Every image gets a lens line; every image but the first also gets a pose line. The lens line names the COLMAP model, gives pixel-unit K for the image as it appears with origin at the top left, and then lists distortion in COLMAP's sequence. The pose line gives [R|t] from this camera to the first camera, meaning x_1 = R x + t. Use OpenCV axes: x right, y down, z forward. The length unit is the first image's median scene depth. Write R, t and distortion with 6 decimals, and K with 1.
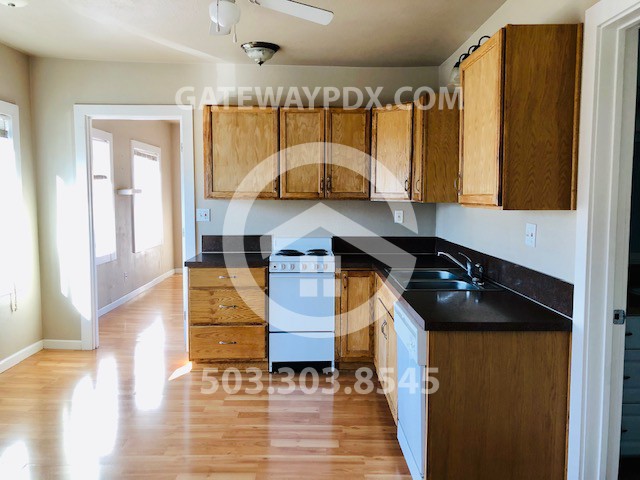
lens RADIAL K [[528.2, 0, 319.8], [0, 528.2, 236.4], [0, 0, 1]] dist [0.034468, -0.026668]
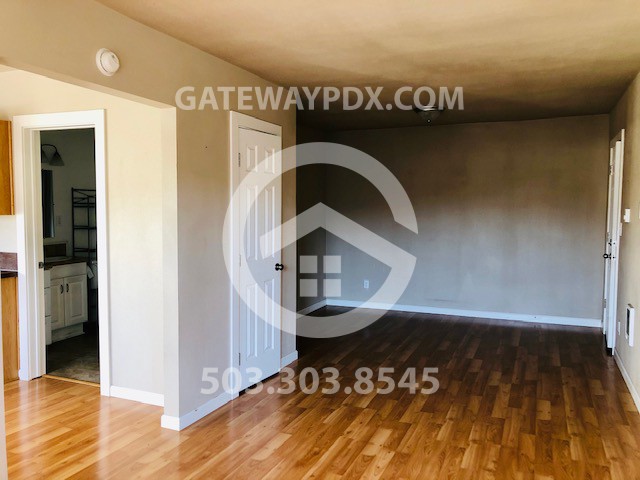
lens RADIAL K [[528.2, 0, 322.5], [0, 528.2, 240.9], [0, 0, 1]] dist [0.034468, -0.026668]
pose [[0.393536, -0.061454, 0.917253, -0.479938], [0.067104, 0.997022, 0.038008, 0.026008], [-0.916857, 0.046594, 0.396488, -0.446808]]
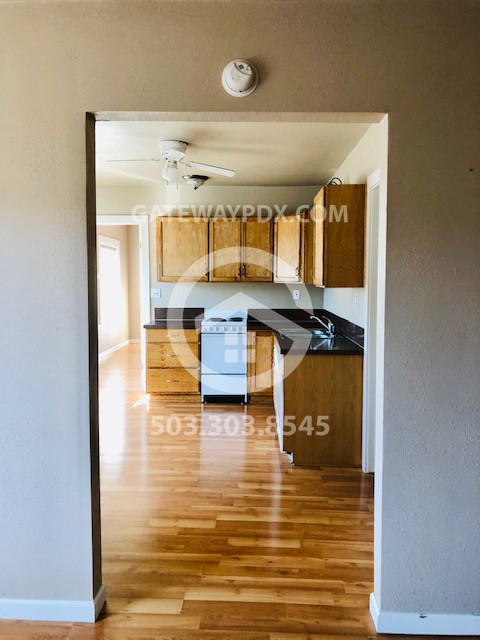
lens RADIAL K [[528.2, 0, 236.8], [0, 528.2, 319.3], [0, 0, 1]] dist [0.034468, -0.026668]
pose [[0.998555, 0.001448, -0.053724, 0.077511], [-0.001437, 0.999999, 0.000235, 0.030733], [0.053724, -0.000158, 0.998556, -0.430772]]
